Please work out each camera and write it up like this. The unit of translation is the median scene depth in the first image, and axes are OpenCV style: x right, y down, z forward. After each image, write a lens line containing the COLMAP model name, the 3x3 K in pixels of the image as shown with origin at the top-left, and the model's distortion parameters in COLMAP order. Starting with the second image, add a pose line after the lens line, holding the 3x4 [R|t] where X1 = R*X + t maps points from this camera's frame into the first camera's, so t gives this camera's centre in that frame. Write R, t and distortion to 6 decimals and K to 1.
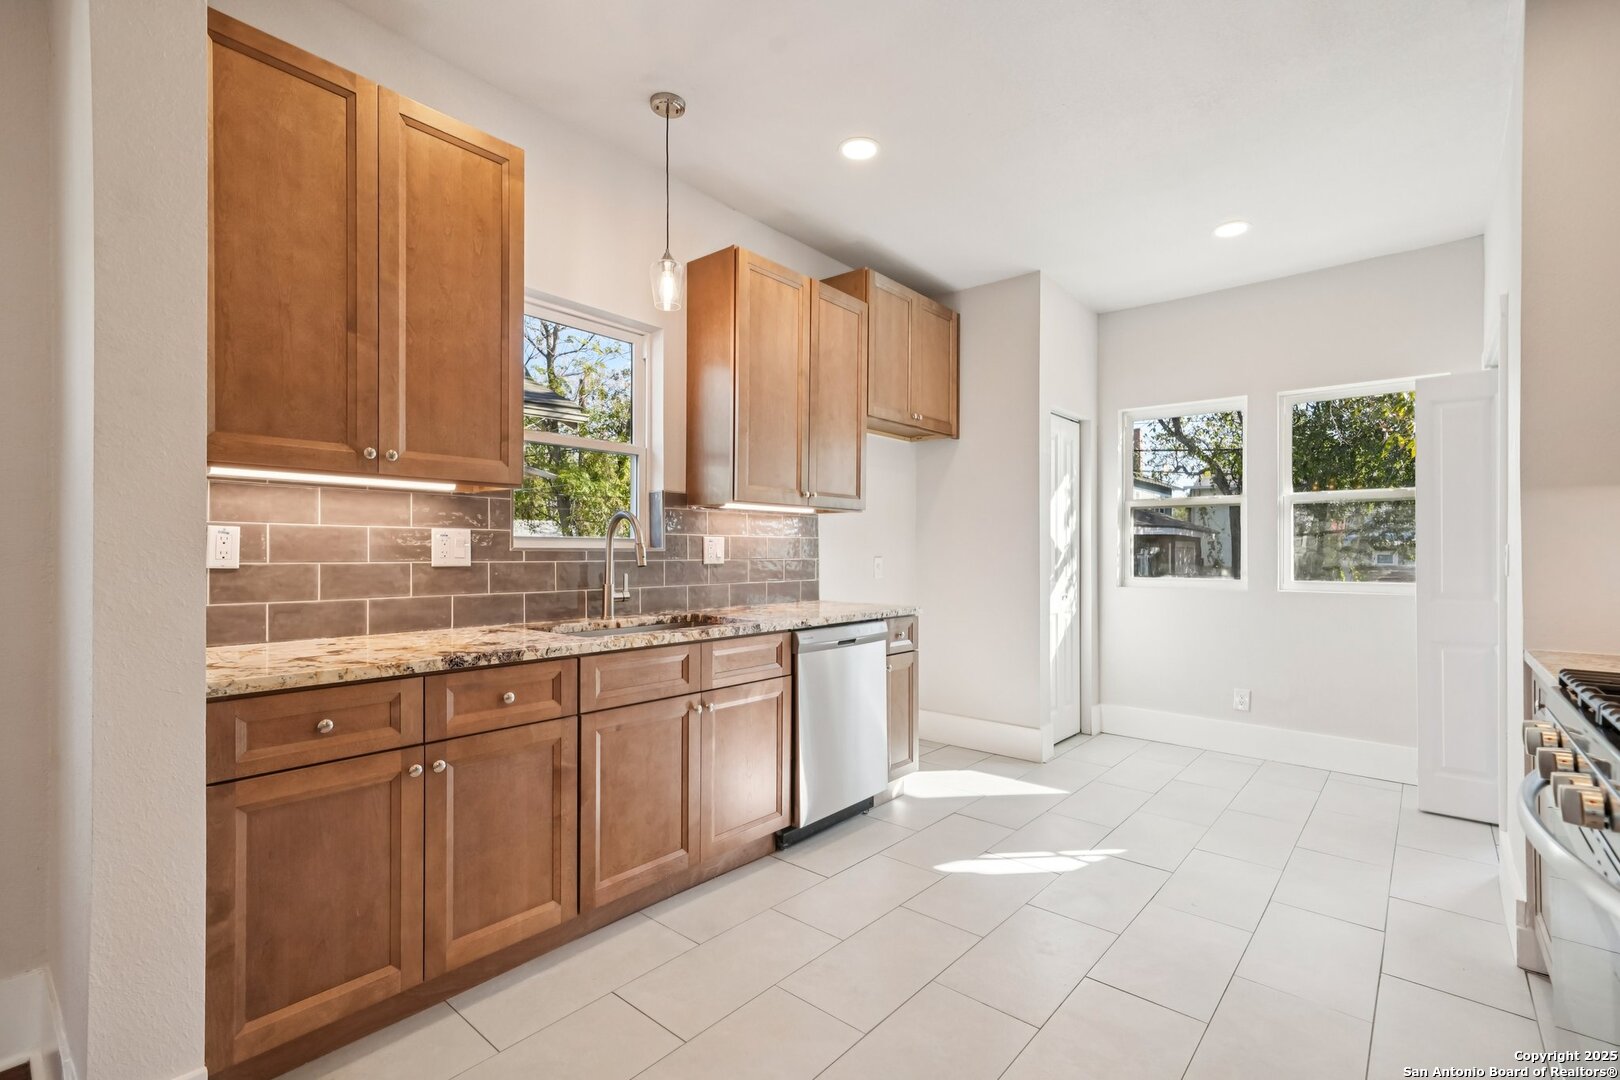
lens RADIAL K [[710.7, 0, 813.5], [0, 710.7, 552.3], [0, 0, 1]] dist [0.001656, 0.000677]
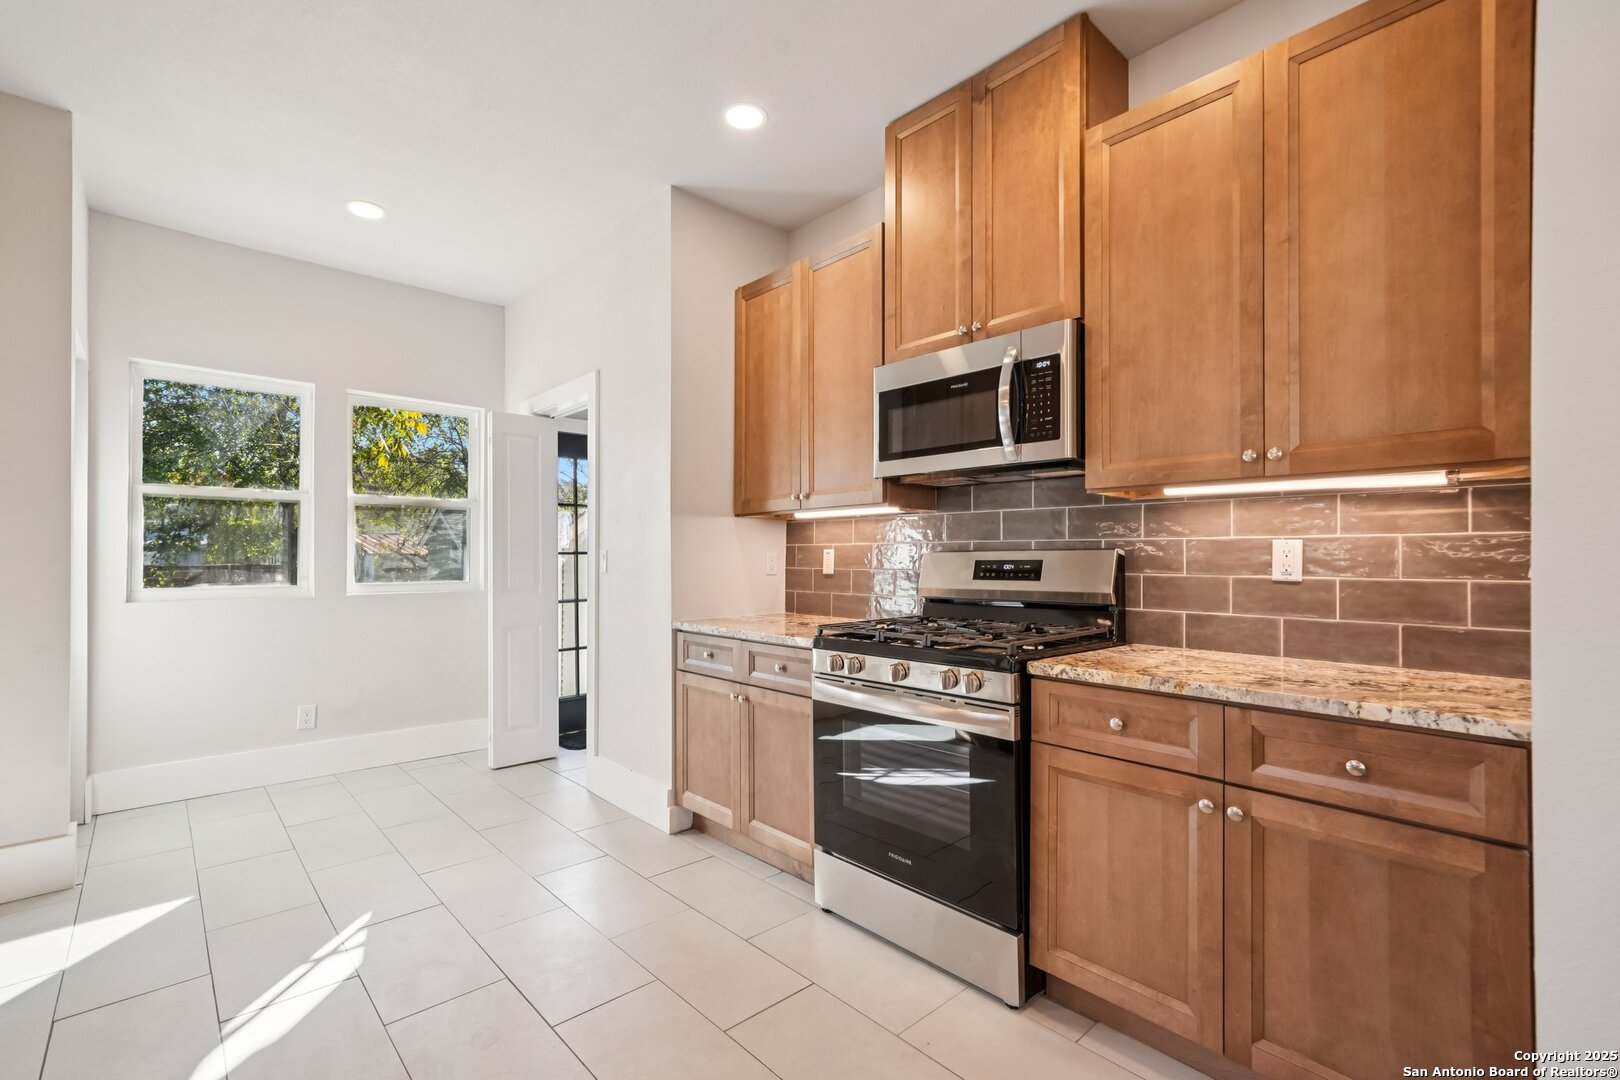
lens RADIAL K [[710.7, 0, 794.7], [0, 710.7, 548.7], [0, 0, 1]] dist [0.001656, 0.000677]
pose [[0.129313, 0.007975, 0.991572, -0.221966], [-0.003433, 0.999965, -0.007595, -0.002740], [-0.991598, -0.002422, 0.129336, 0.268351]]
